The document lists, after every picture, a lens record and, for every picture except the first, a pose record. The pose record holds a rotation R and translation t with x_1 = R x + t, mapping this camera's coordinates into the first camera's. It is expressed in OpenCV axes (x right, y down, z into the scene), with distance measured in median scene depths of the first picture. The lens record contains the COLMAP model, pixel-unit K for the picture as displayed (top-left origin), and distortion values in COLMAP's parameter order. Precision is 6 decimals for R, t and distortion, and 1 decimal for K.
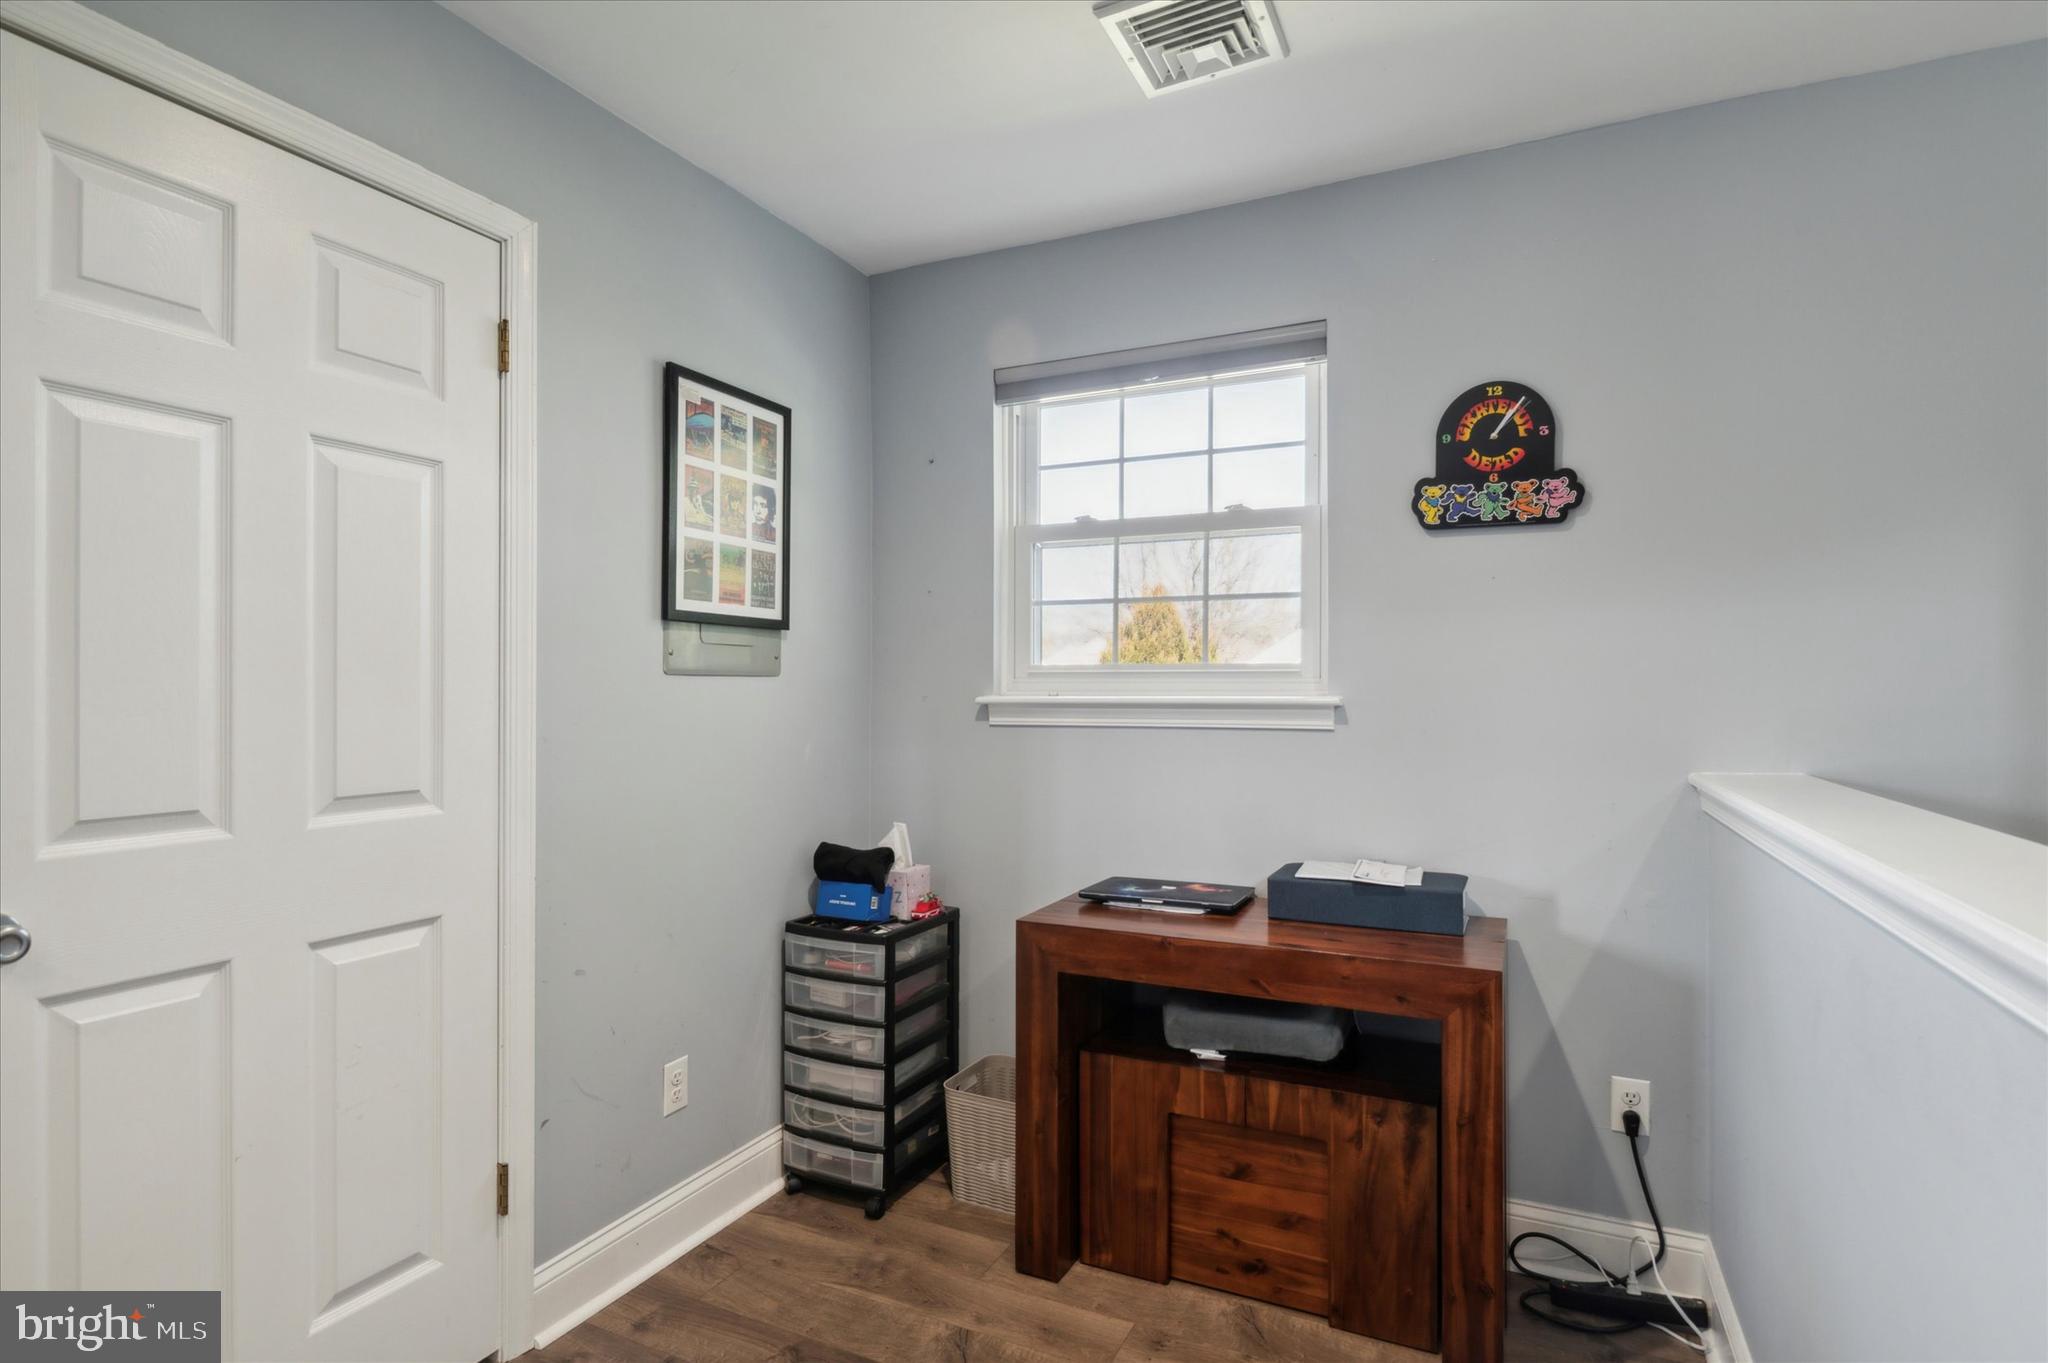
lens RADIAL K [[1022.4, 0, 1042.9], [0, 1022.4, 685.3], [0, 0, 1]] dist [-0.017924, -0.000761]
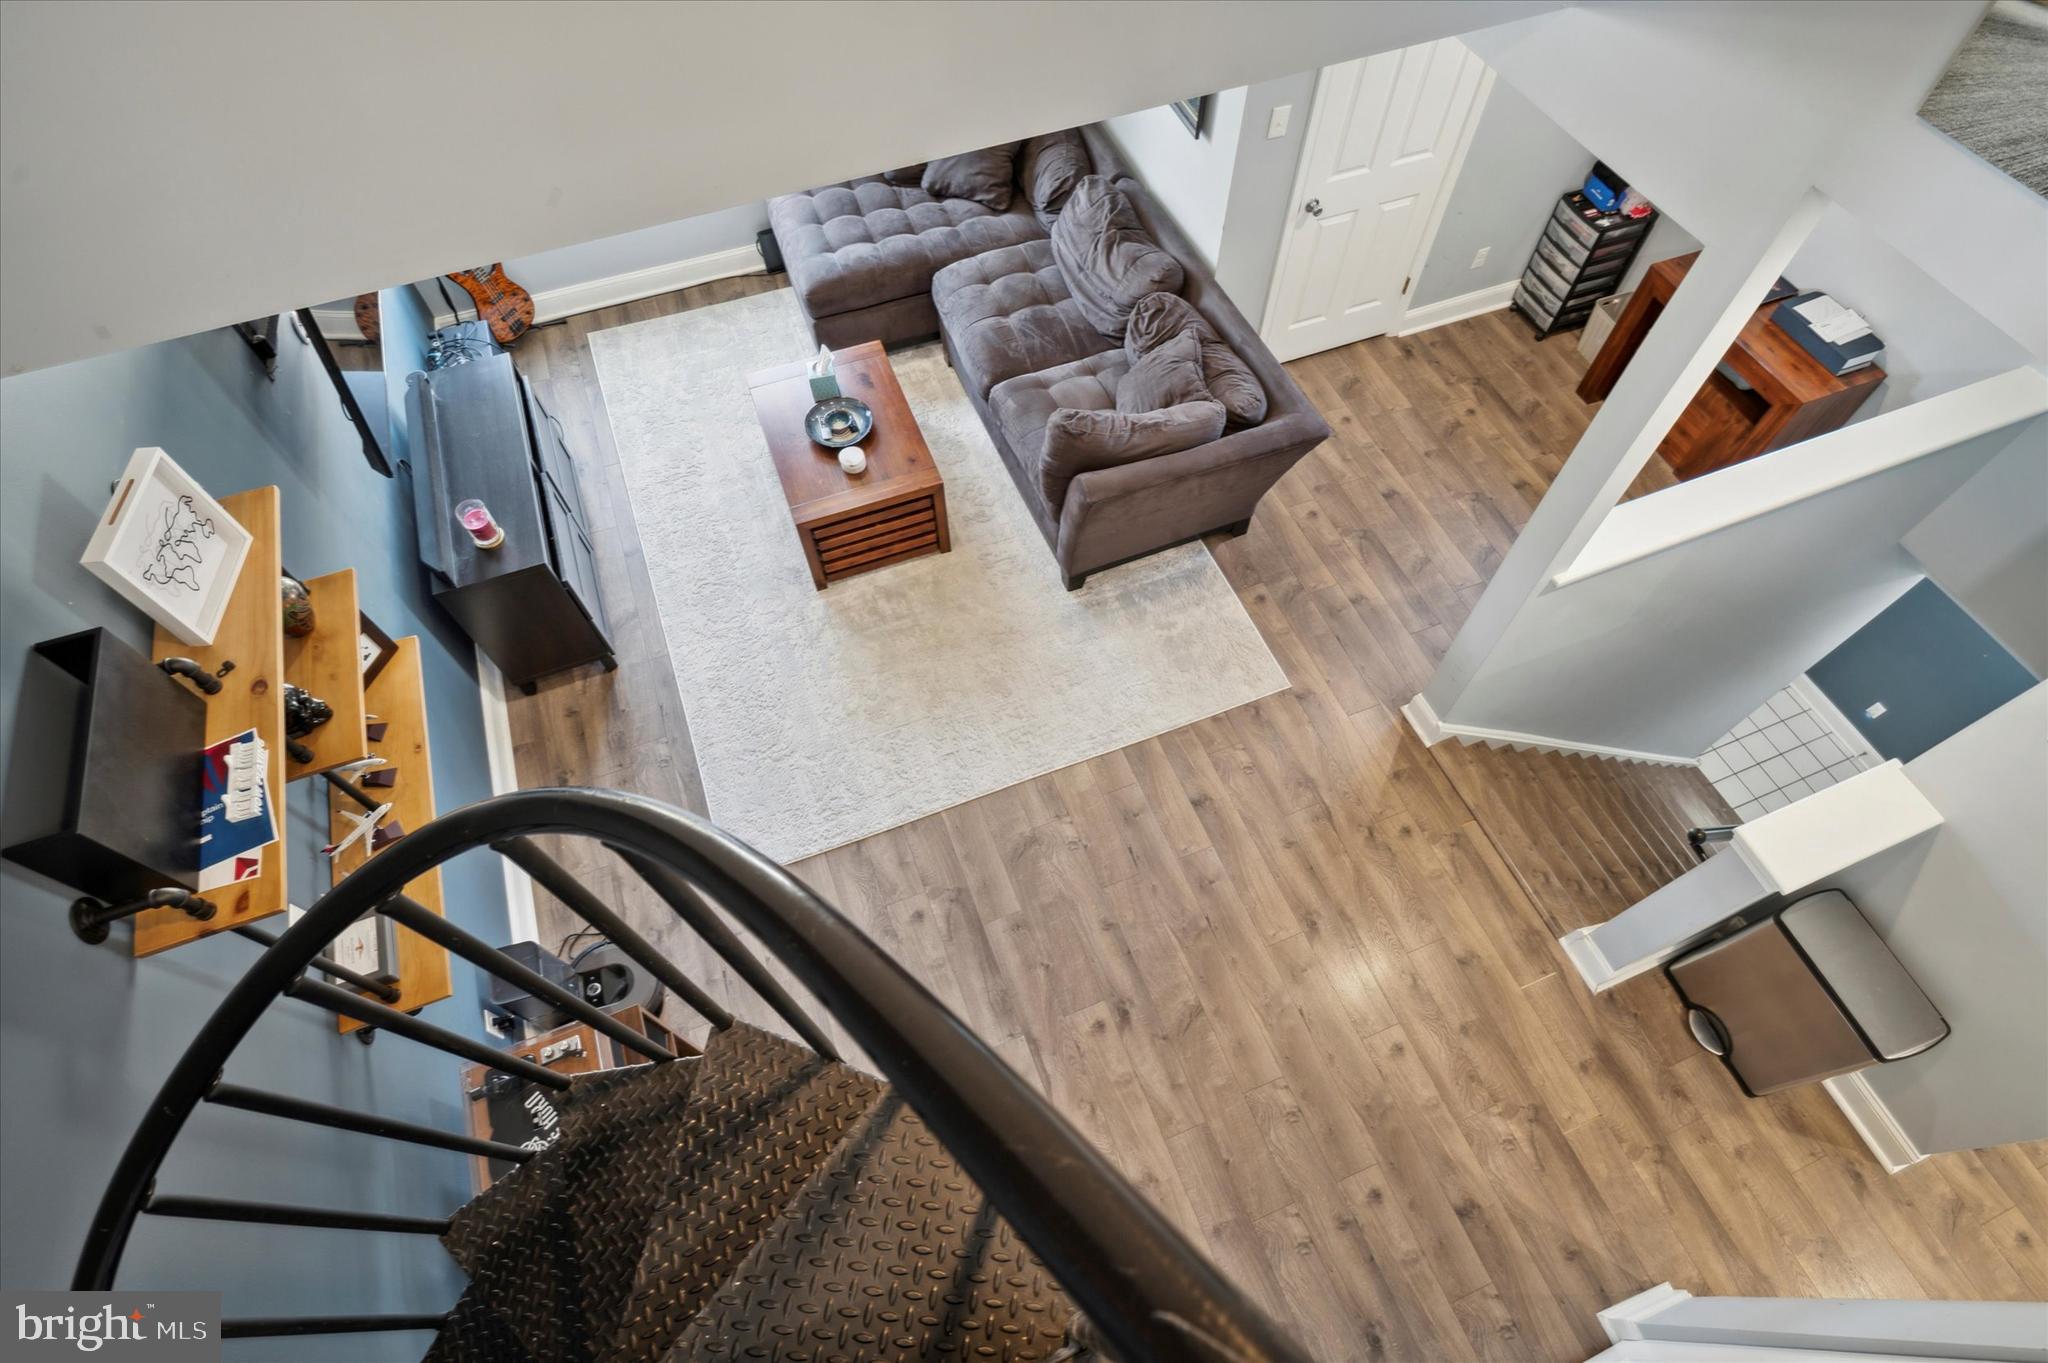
lens RADIAL K [[1006.6, 0, 1038.4], [0, 1006.6, 685.7], [0, 0, 1]] dist [0.000713, -0.000263]
pose [[0.728791, 0.585942, -0.354310, 0.266228], [0.008485, 0.509672, 0.860327, -1.007750], [0.684684, -0.630005, 0.366472, -1.058042]]
